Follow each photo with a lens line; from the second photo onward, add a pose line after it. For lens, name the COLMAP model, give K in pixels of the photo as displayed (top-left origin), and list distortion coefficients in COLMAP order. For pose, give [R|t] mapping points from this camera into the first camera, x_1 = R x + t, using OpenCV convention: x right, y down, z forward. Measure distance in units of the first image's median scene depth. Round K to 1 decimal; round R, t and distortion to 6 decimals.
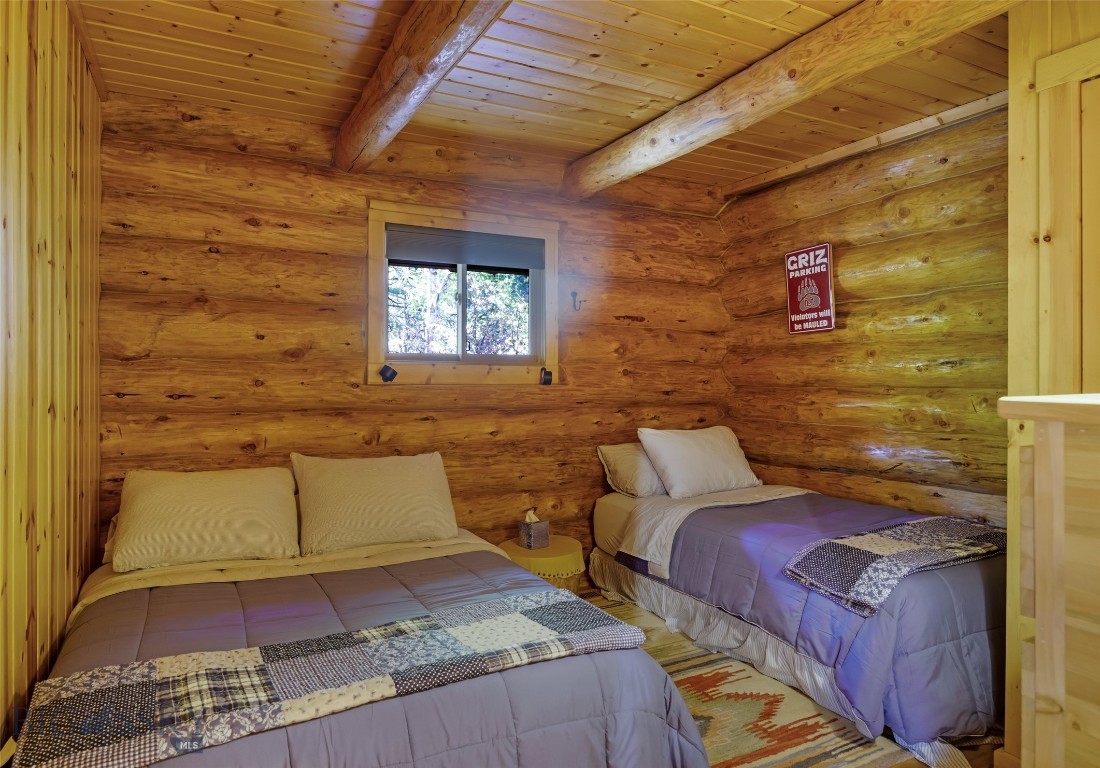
lens RADIAL K [[681.3, 0, 551.8], [0, 681.3, 378.8], [0, 0, 1]] dist [0.003612, -0.000179]
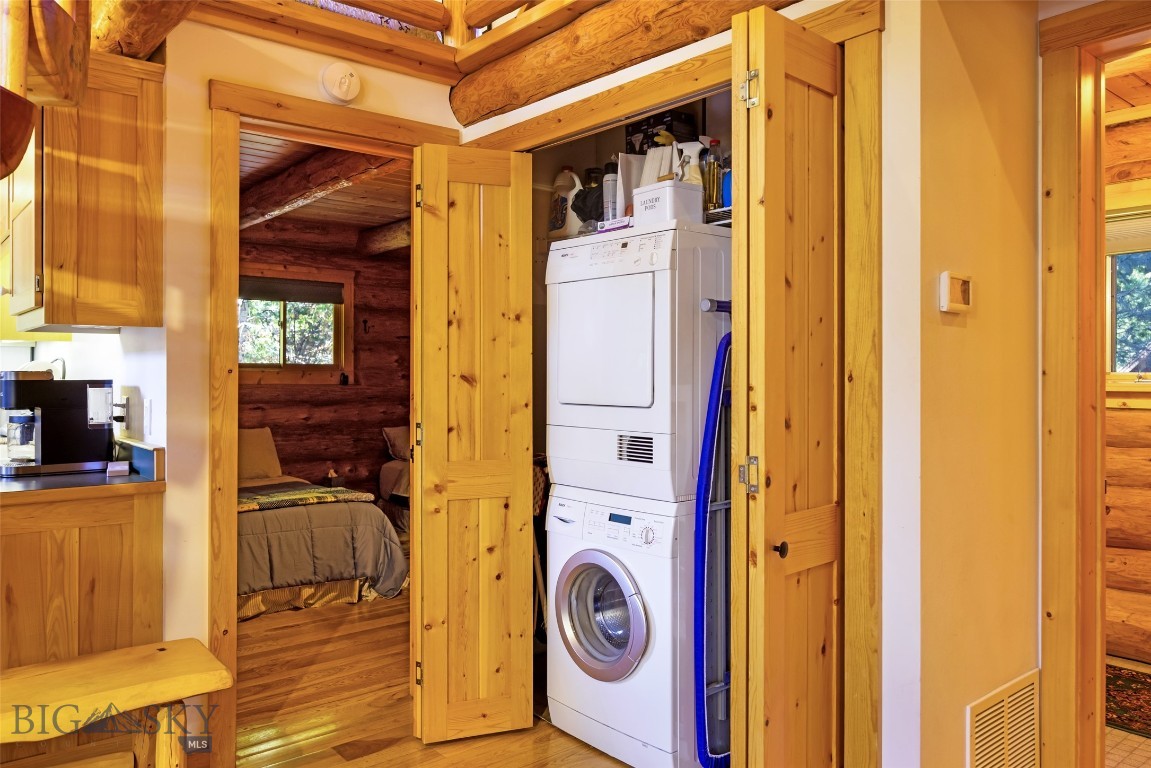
lens RADIAL K [[846.0, 0, 571.9], [0, 846.0, 379.7], [0, 0, 1]] dist [-0.008002, 0.001239]
pose [[0.978511, 0.001120, 0.206190, 0.093505], [-0.000117, 0.999988, -0.004878, 0.006333], [-0.206193, 0.004750, 0.978500, -0.843210]]
